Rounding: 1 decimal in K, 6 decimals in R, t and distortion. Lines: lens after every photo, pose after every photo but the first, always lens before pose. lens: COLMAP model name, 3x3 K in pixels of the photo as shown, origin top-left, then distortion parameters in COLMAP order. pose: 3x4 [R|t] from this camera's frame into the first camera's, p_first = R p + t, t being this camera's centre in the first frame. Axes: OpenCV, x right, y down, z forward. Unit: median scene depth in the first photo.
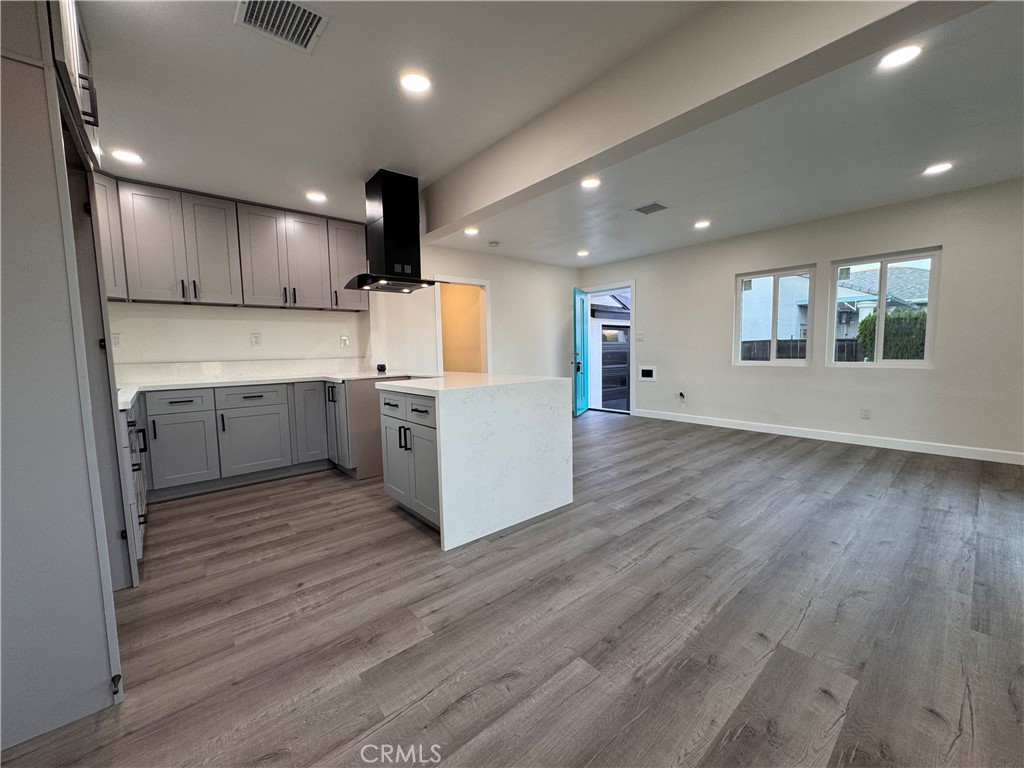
lens RADIAL K [[408.9, 0, 512.7], [0, 408.9, 383.0], [0, 0, 1]] dist [0.002874, 0.000040]
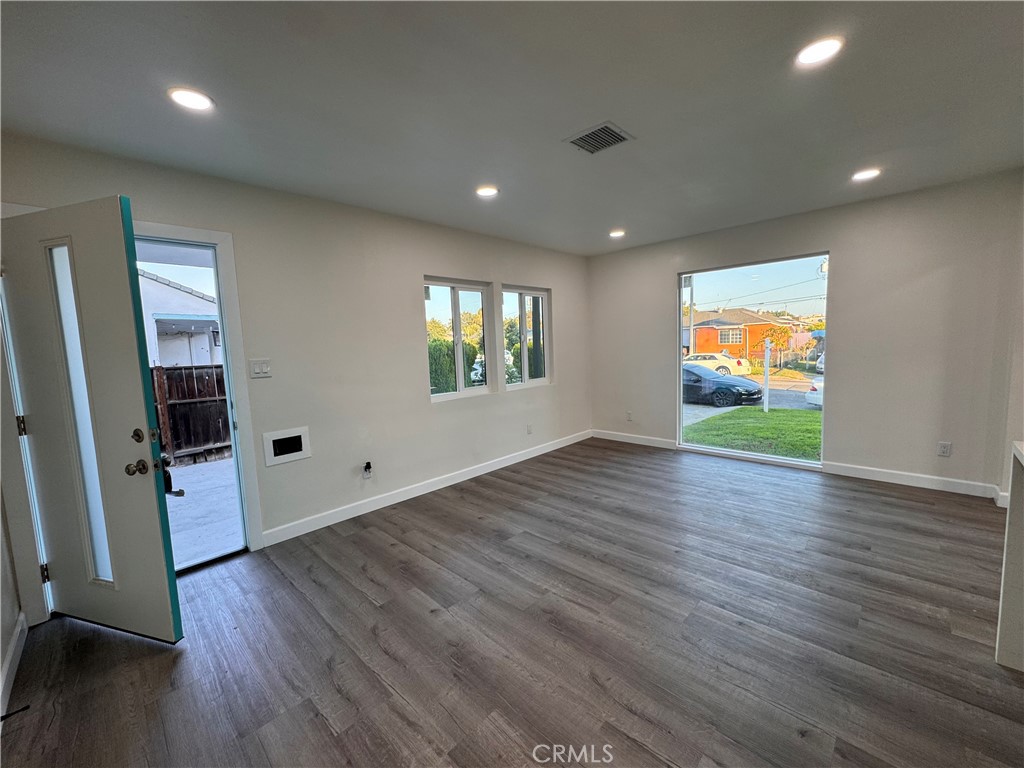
lens RADIAL K [[408.9, 0, 514.1], [0, 408.9, 384.8], [0, 0, 1]] dist [0.002874, 0.000040]
pose [[-0.090099, -0.075969, 0.993031, -0.272138], [0.126102, 0.988191, 0.087040, -0.177723], [-0.987917, 0.133065, -0.079456, 1.374257]]
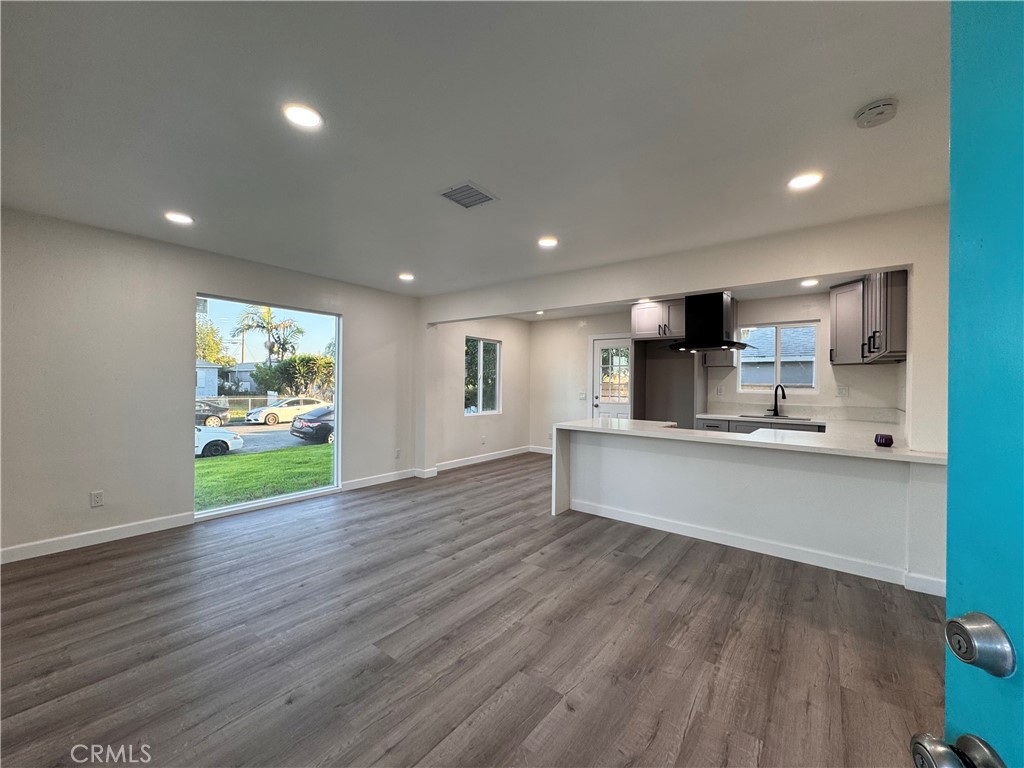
lens RADIAL K [[408.9, 0, 512.2], [0, 408.9, 383.1], [0, 0, 1]] dist [0.002874, 0.000040]
pose [[-0.979392, 0.006665, -0.201858, 0.458243], [-0.010701, 0.996339, 0.084818, -0.219456], [0.201684, 0.085230, -0.975735, 1.892609]]
